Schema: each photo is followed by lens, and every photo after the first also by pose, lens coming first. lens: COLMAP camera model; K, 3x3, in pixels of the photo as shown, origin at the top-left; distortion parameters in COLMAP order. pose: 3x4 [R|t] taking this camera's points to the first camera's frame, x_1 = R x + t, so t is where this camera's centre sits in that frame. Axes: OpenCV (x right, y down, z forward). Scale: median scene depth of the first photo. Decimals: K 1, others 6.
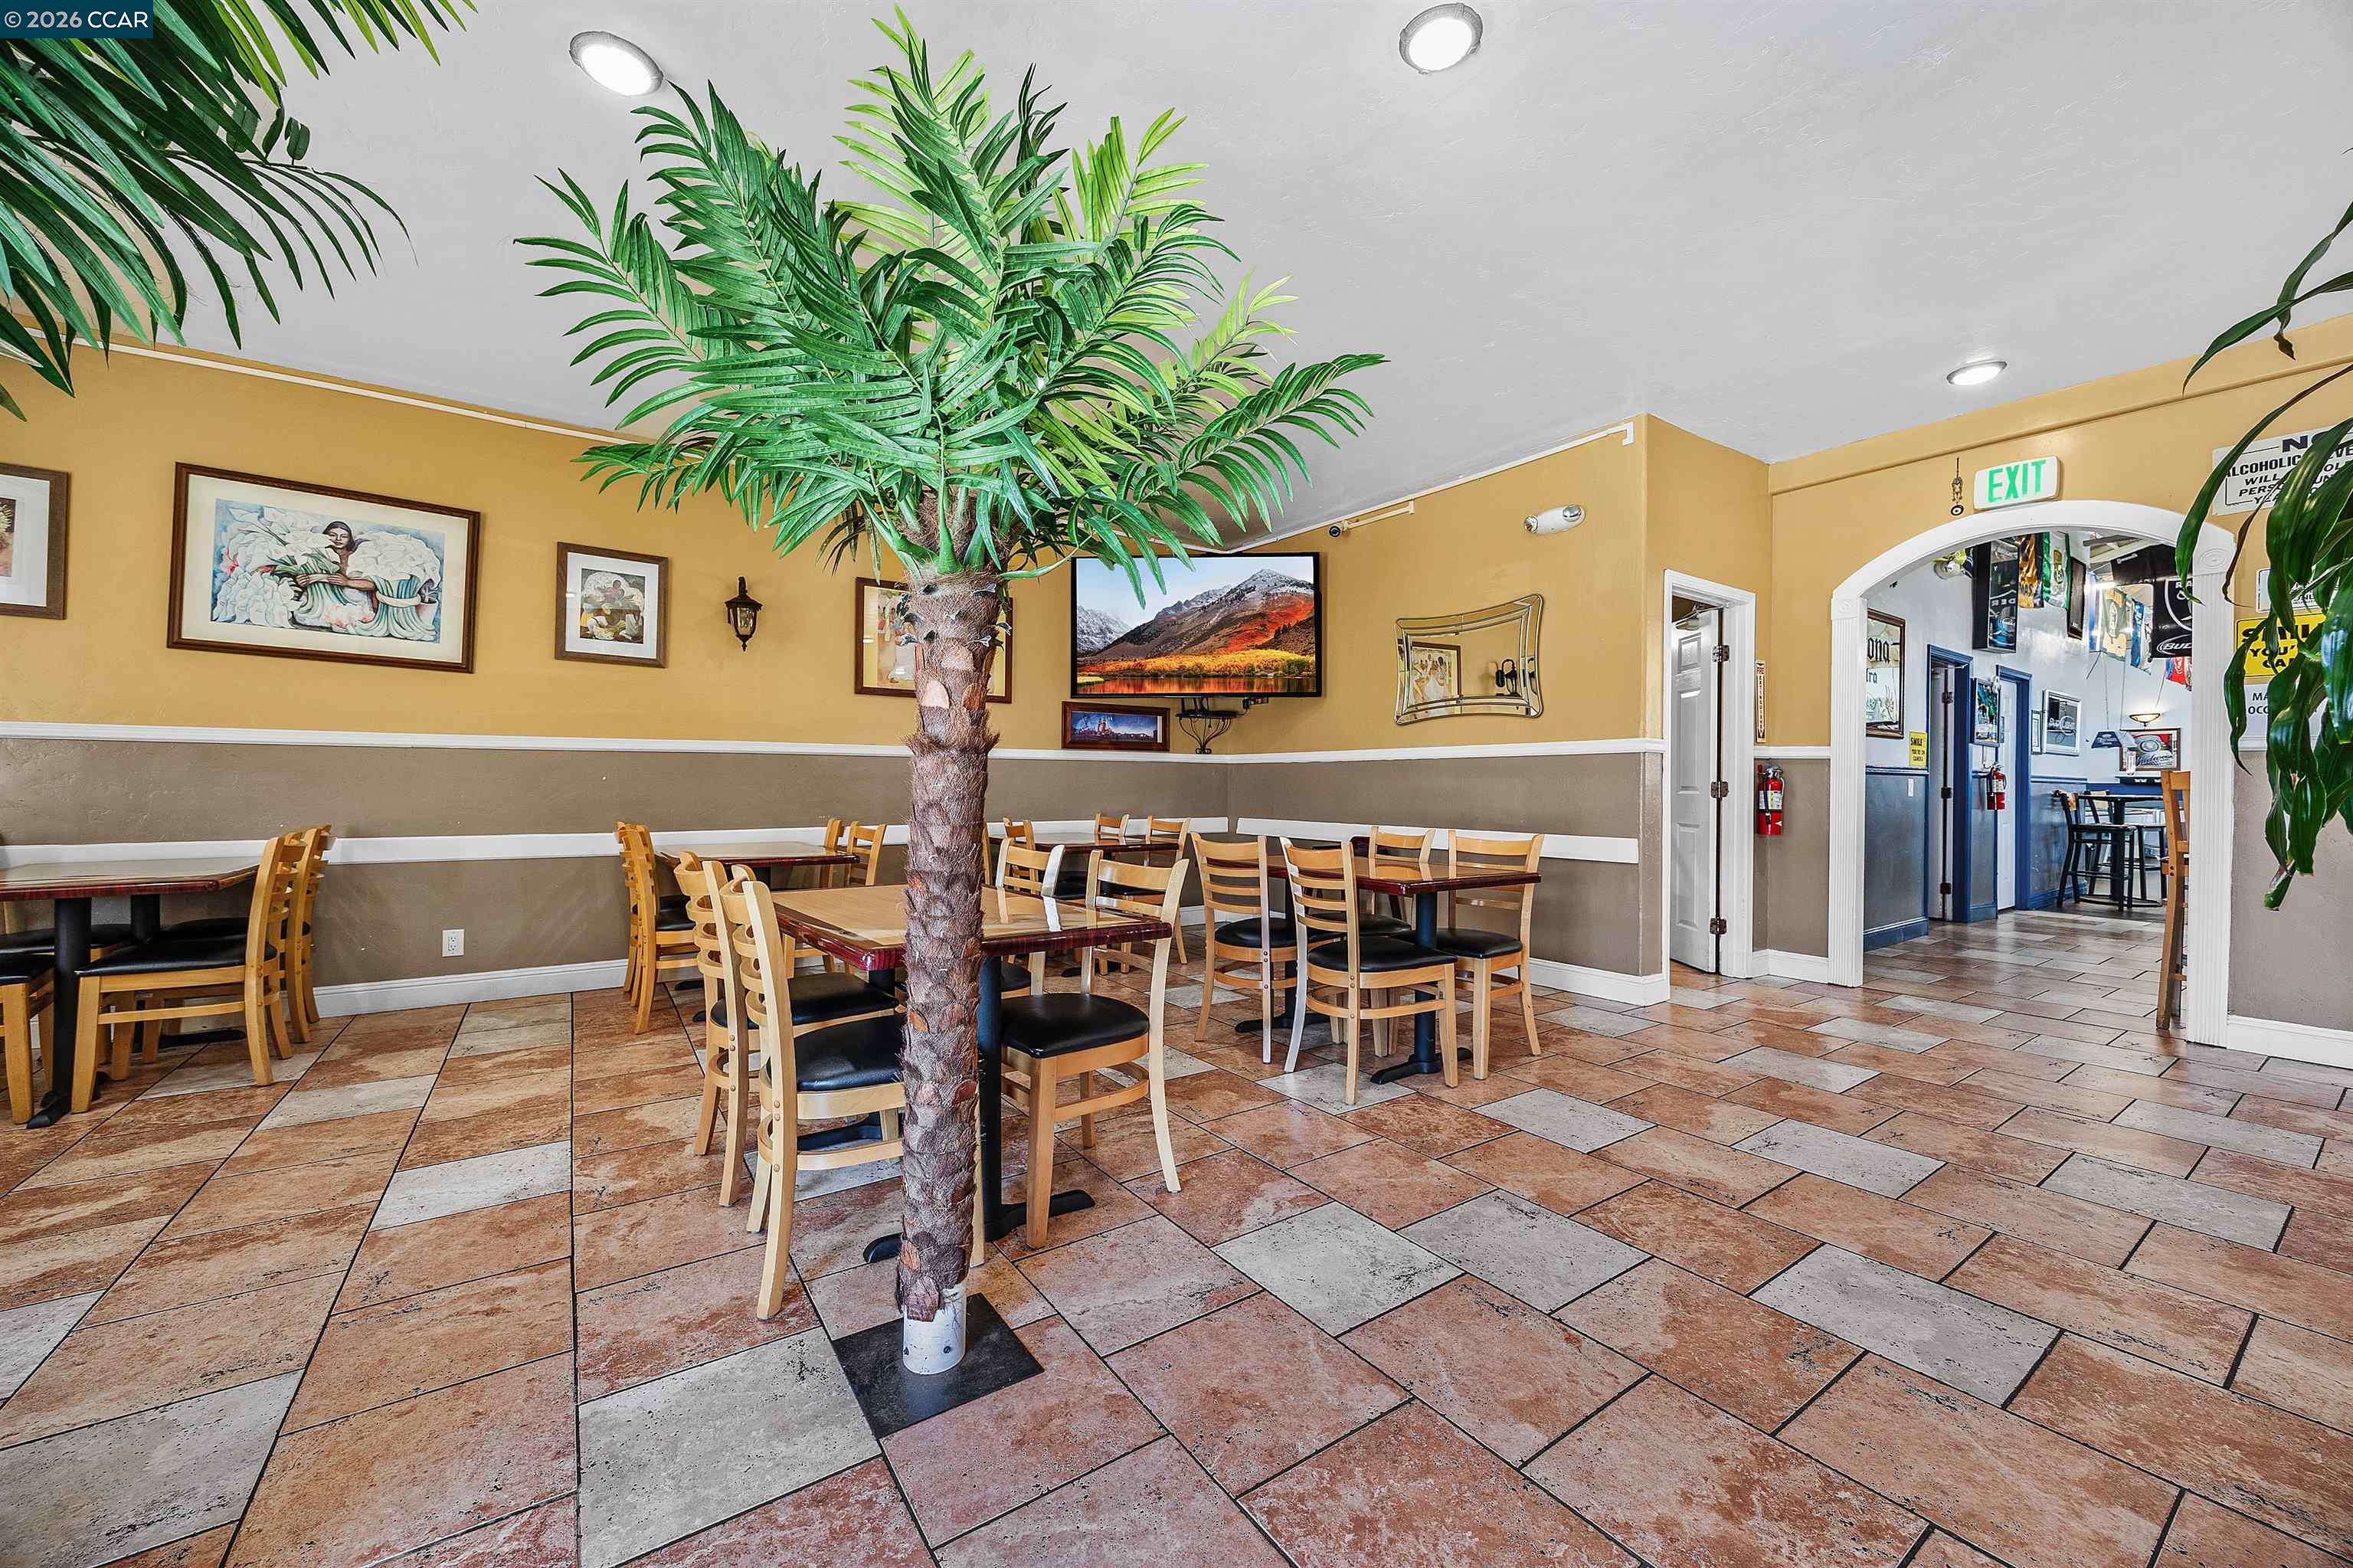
lens RADIAL K [[905.8, 0, 1180.2], [0, 905.8, 784.4], [0, 0, 1]] dist [-0.000896, -0.000119]
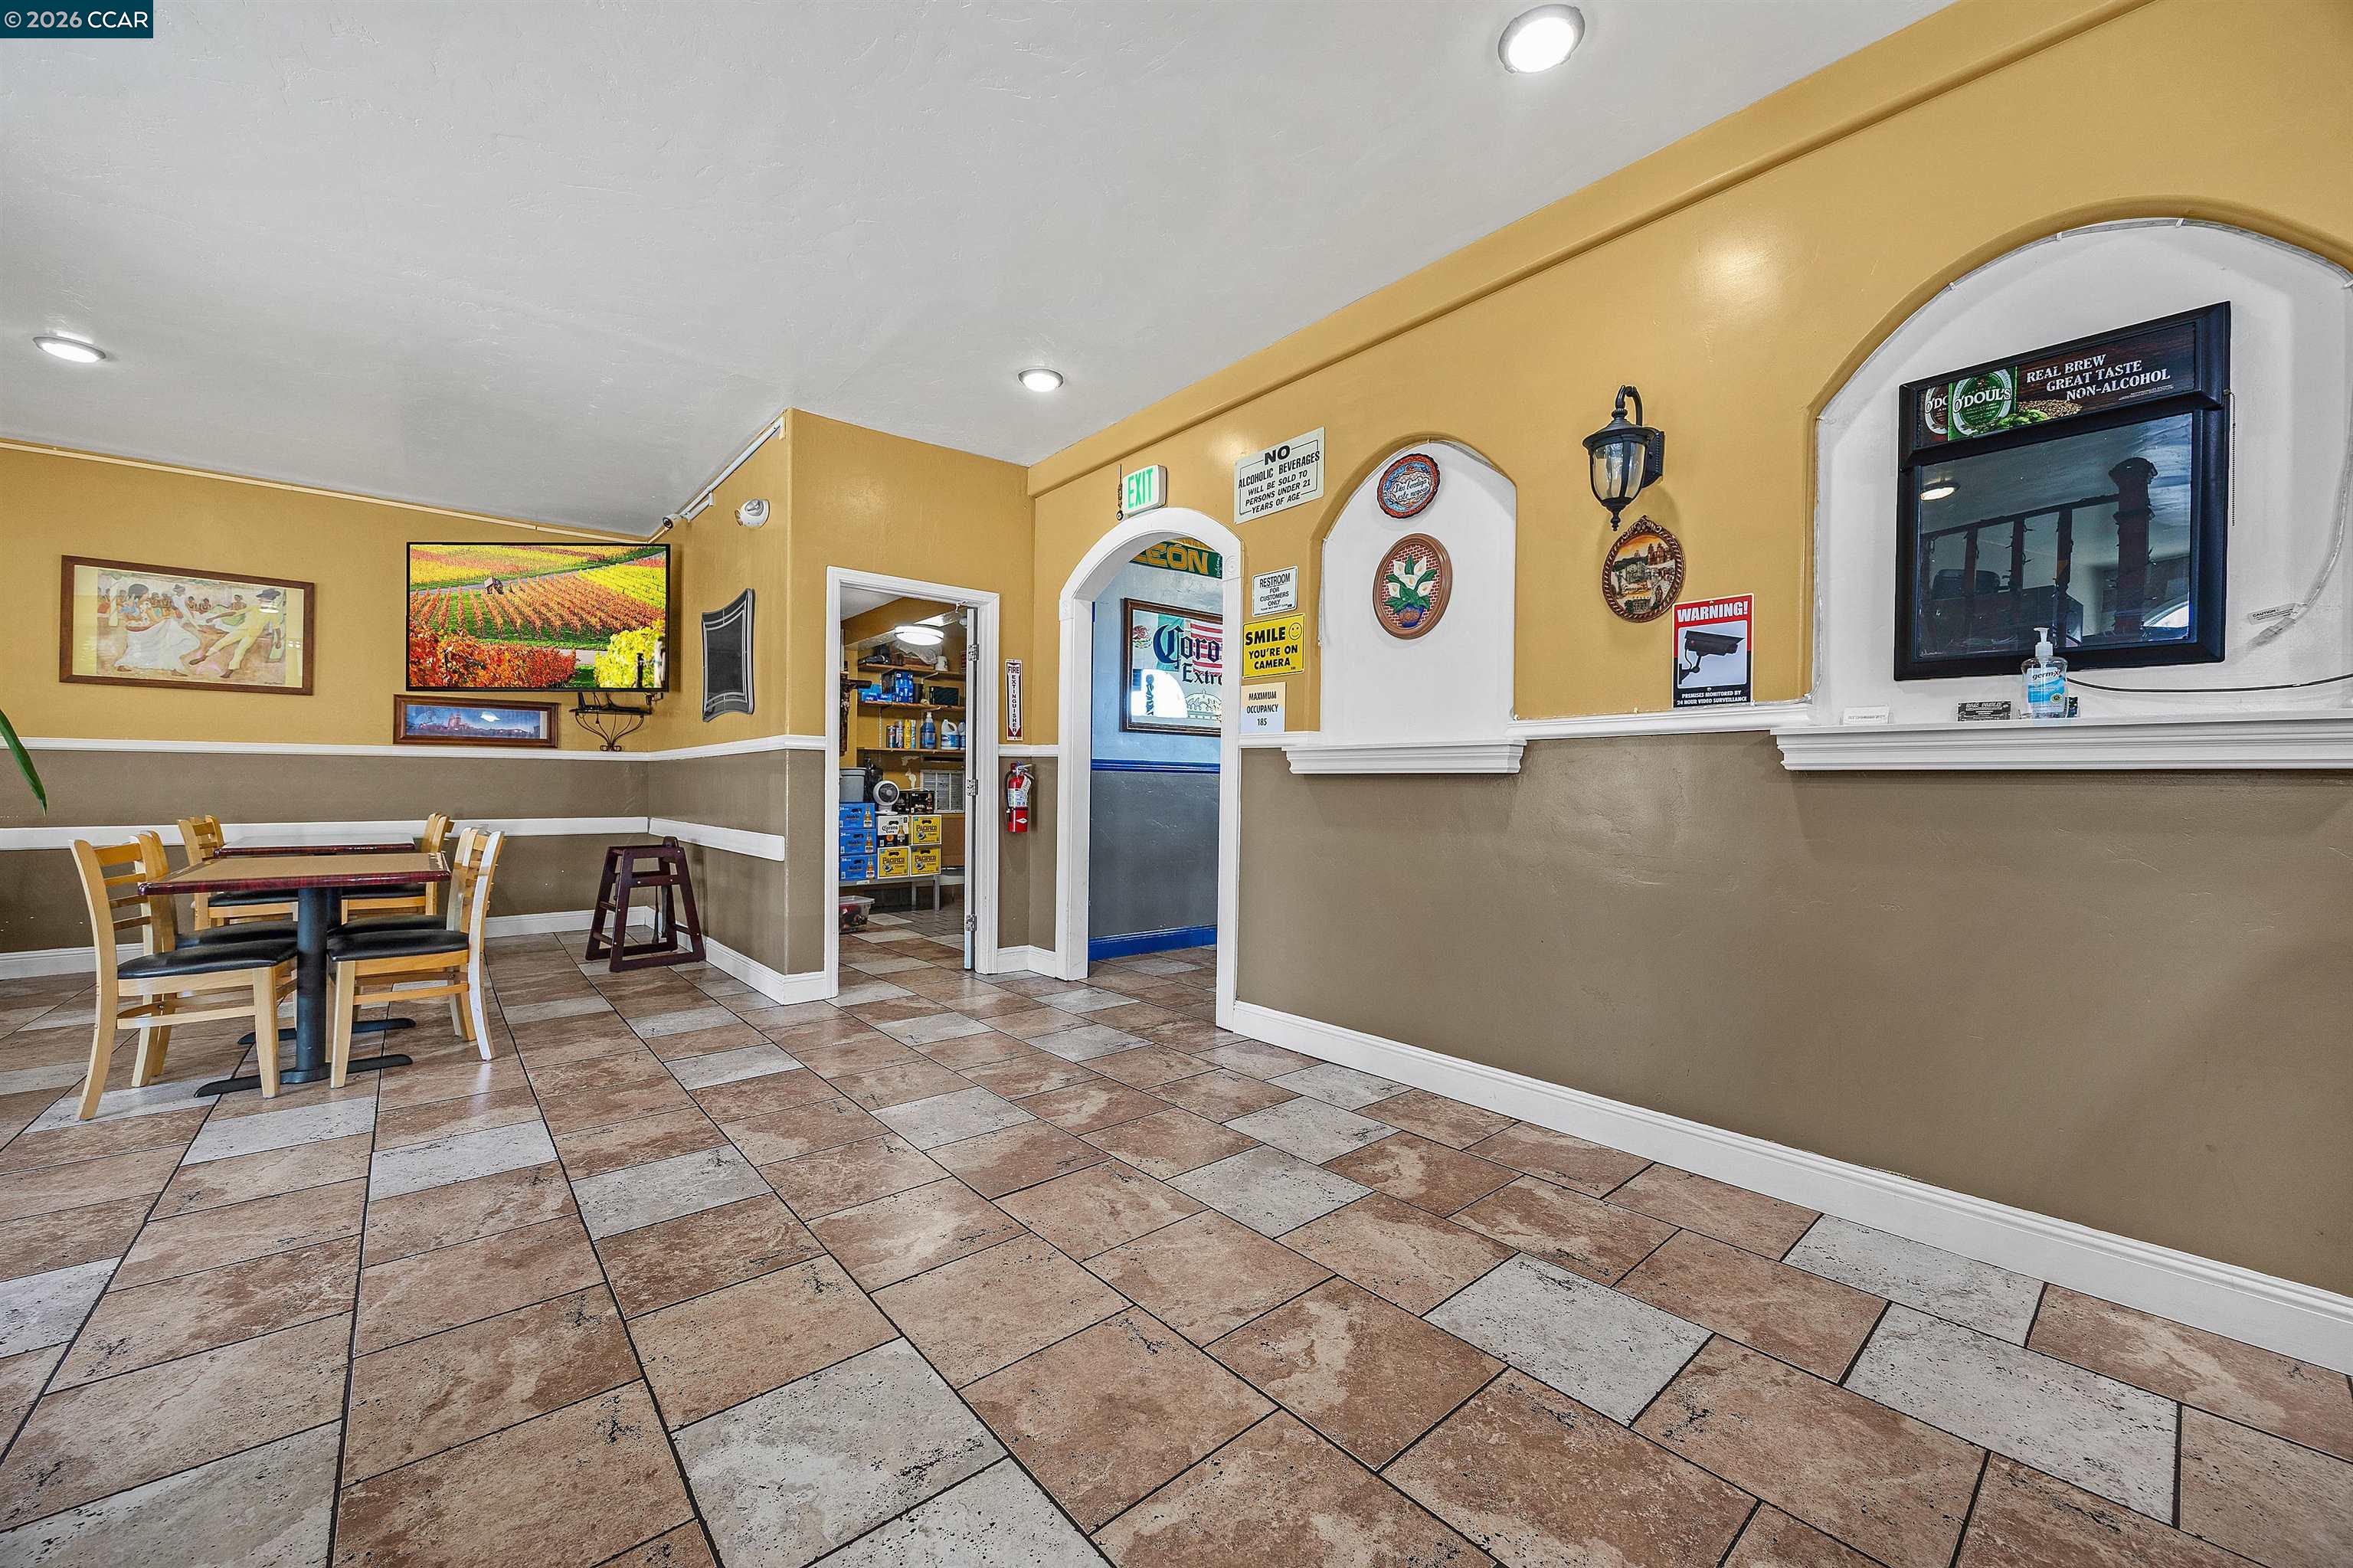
lens RADIAL K [[905.8, 0, 1179.4], [0, 905.8, 781.8], [0, 0, 1]] dist [-0.000896, -0.000119]
pose [[0.993998, 0.000900, 0.109398, 0.859199], [-0.000227, 0.999981, -0.006167, 0.007258], [-0.109402, 0.006105, 0.993979, -0.034426]]
